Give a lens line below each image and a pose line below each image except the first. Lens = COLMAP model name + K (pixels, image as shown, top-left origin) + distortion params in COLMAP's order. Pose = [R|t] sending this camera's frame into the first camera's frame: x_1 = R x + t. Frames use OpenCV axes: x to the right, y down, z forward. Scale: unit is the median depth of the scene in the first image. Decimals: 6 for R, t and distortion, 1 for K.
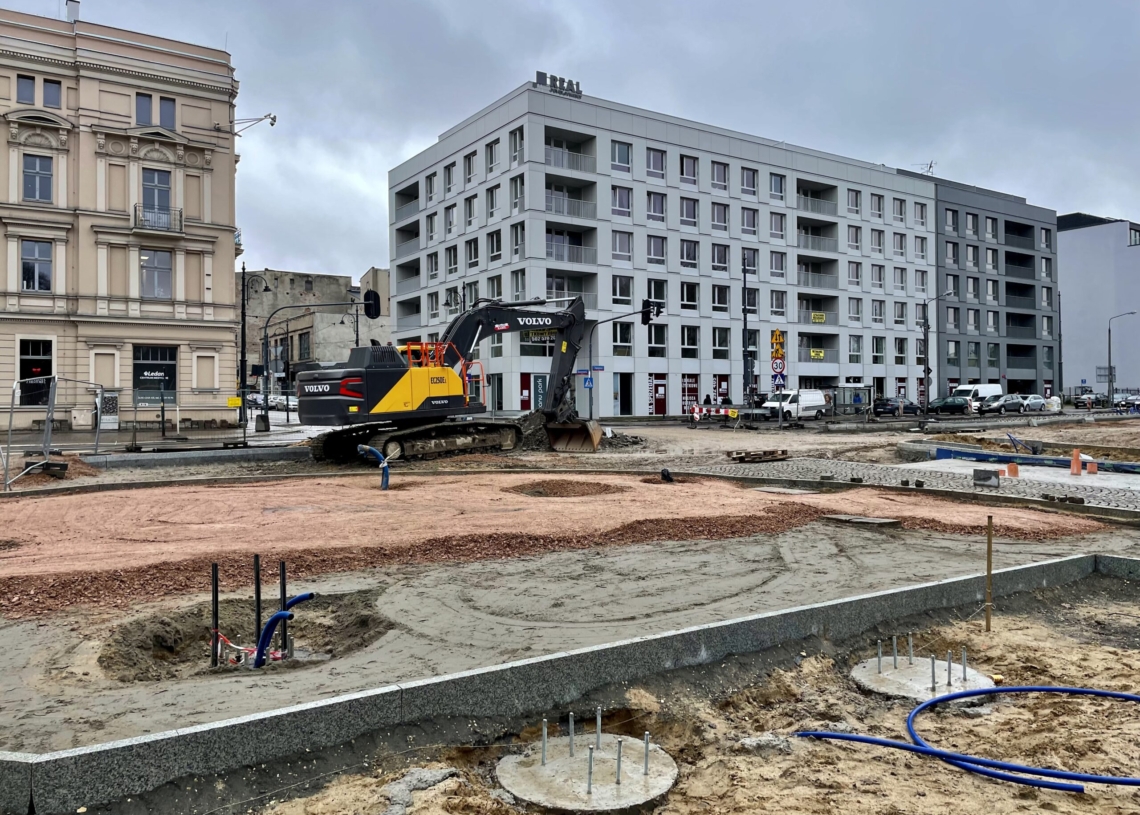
lens RADIAL K [[838.4, 0, 569.7], [0, 838.4, 405.4], [0, 0, 1]] dist [0.048518, -0.070207]
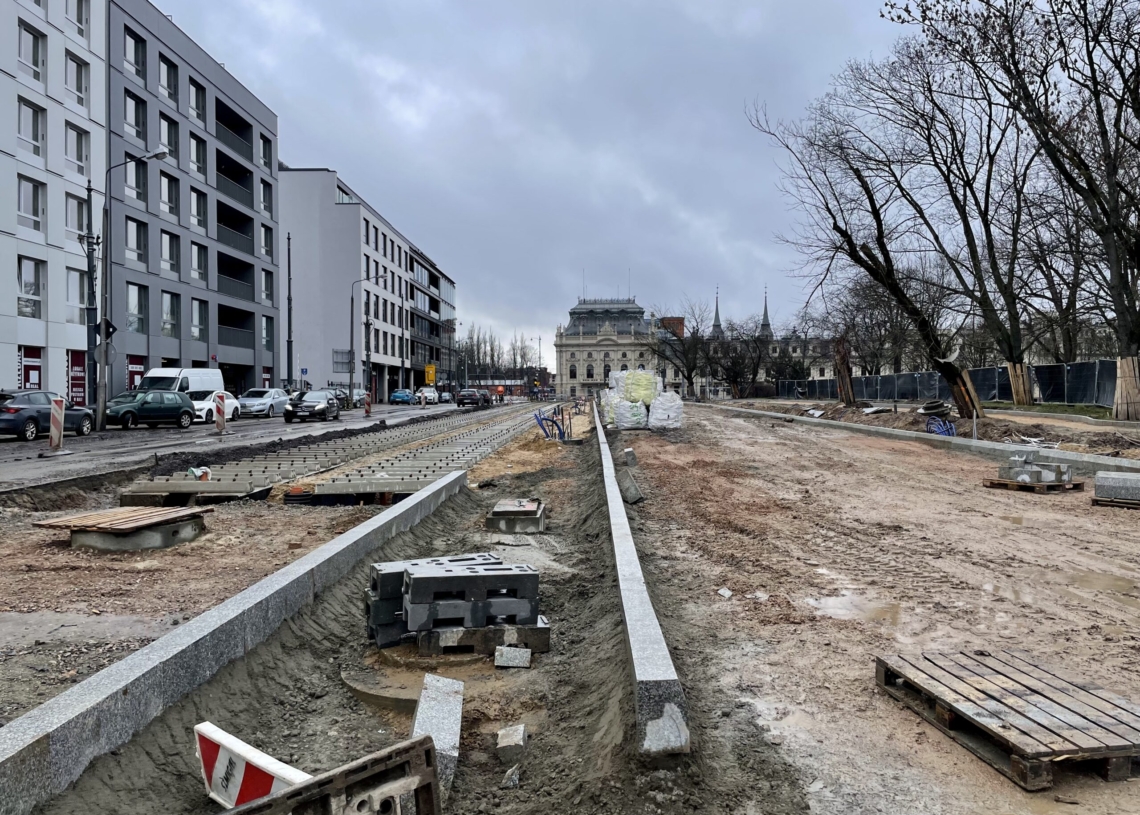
lens RADIAL K [[838.4, 0, 569.7], [0, 838.4, 403.3], [0, 0, 1]] dist [0.048518, -0.070207]
pose [[0.566193, 0.001466, 0.824271, 0.167621], [-0.005573, 0.999982, 0.002050, -0.004610], [-0.824254, -0.005754, 0.566192, 0.463948]]
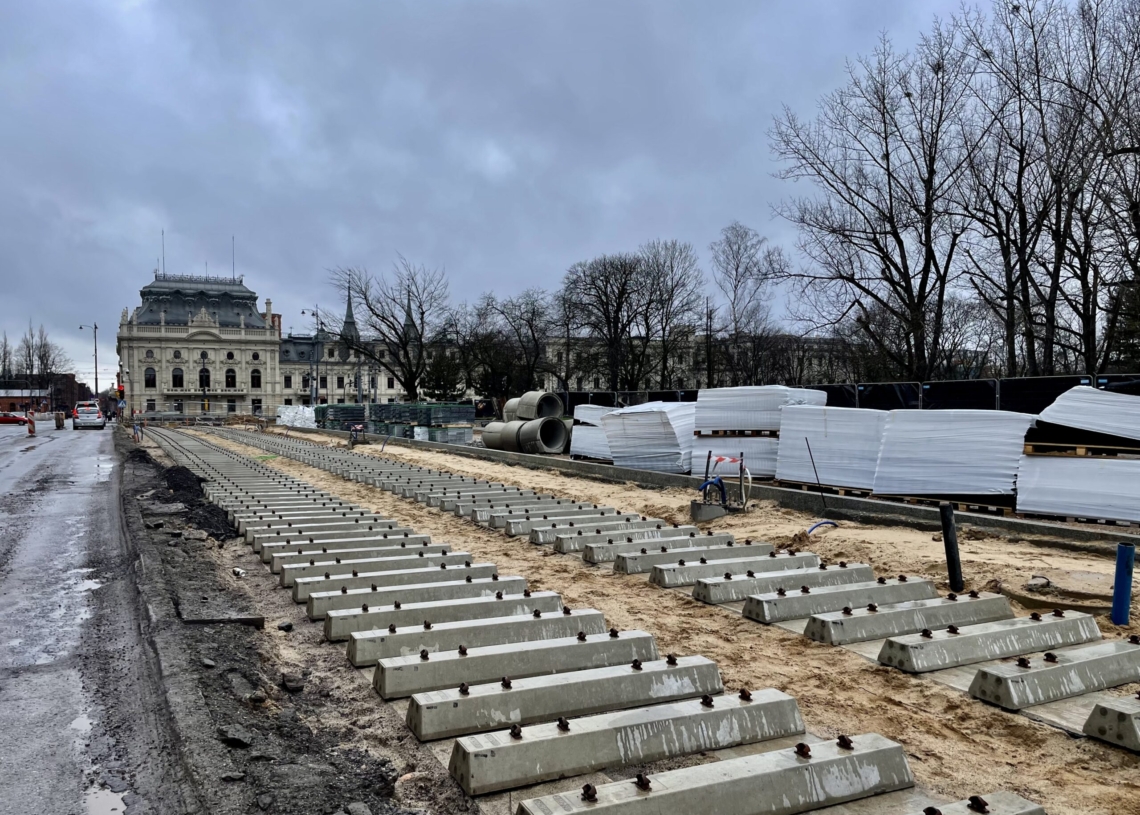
lens RADIAL K [[838.4, 0, 550.1], [0, 838.4, 414.4], [0, 0, 1]] dist [0.048518, -0.070207]
pose [[0.095459, 0.002709, 0.995430, 0.535135], [-0.000277, 0.999996, -0.002695, -0.013158], [-0.995433, -0.000018, 0.095460, 0.834220]]
